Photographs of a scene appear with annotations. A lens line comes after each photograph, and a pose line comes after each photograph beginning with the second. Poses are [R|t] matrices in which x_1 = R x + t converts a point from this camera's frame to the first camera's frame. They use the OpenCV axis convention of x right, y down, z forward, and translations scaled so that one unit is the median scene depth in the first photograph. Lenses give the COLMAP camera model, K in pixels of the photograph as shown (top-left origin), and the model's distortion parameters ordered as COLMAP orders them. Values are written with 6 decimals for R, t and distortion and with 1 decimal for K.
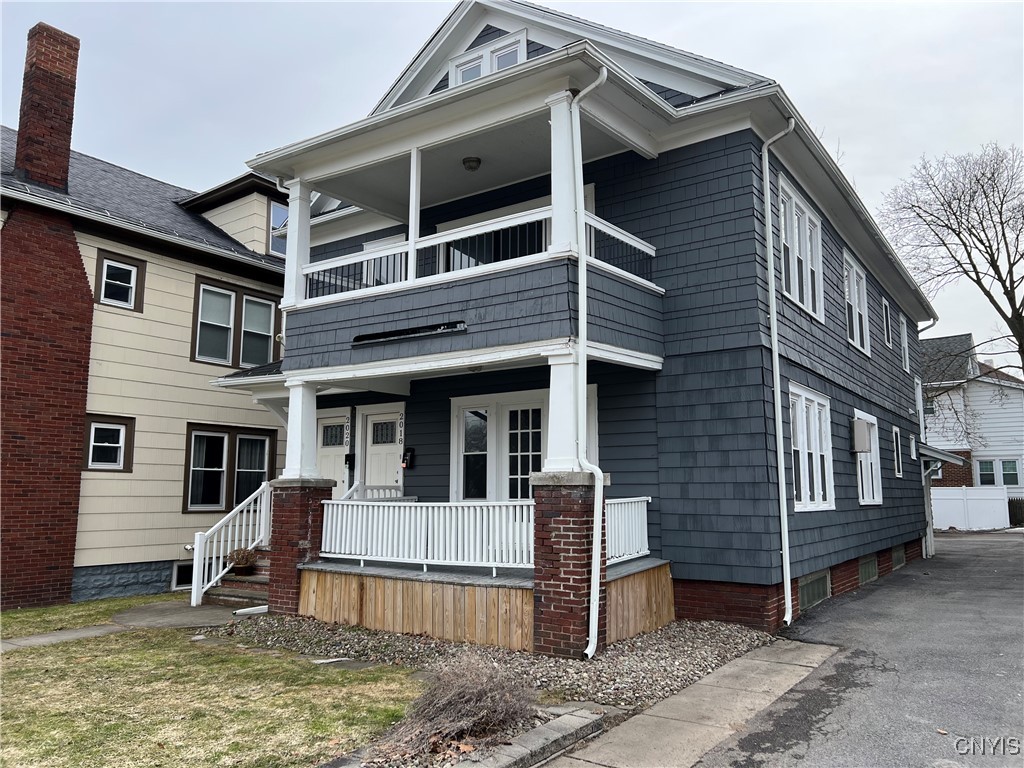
lens RADIAL K [[767.3, 0, 512.0], [0, 767.3, 384.0], [0, 0, 1]] dist [0.084855, -0.094395]
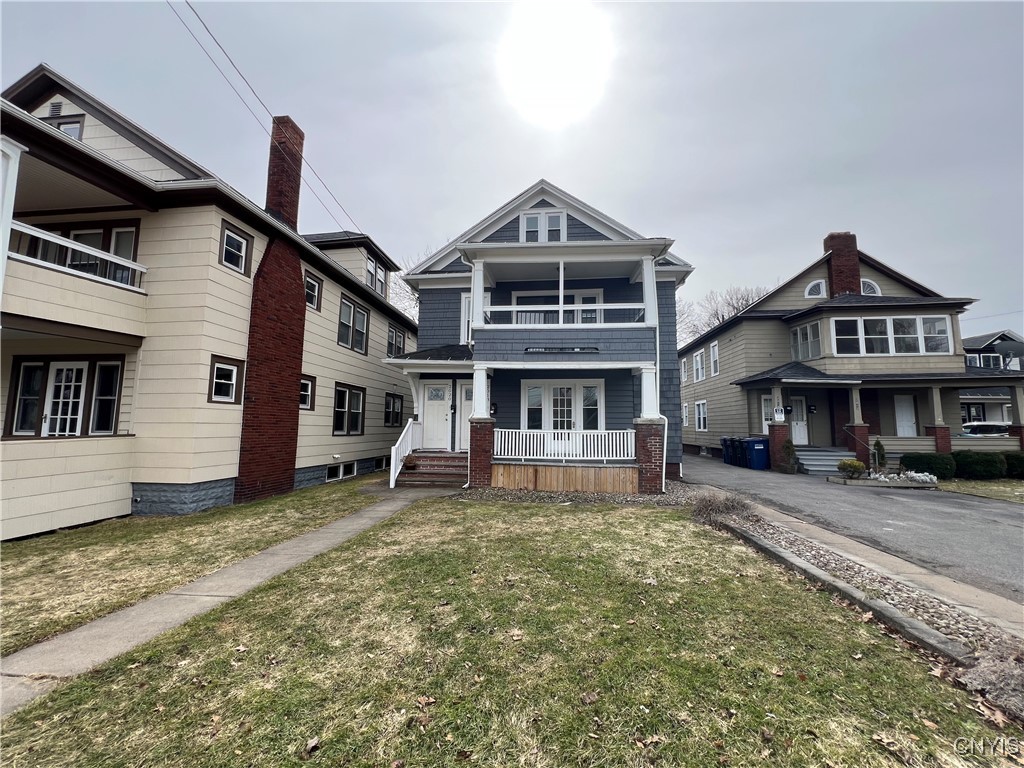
lens RADIAL K [[408.8, 0, 514.2], [0, 408.8, 385.4], [0, 0, 1]] dist [-0.000207, -0.000223]
pose [[0.878013, 0.058466, 0.475053, -0.634188], [-0.076818, 0.996859, 0.019292, 0.014794], [-0.472432, -0.053431, 0.879746, 0.066757]]
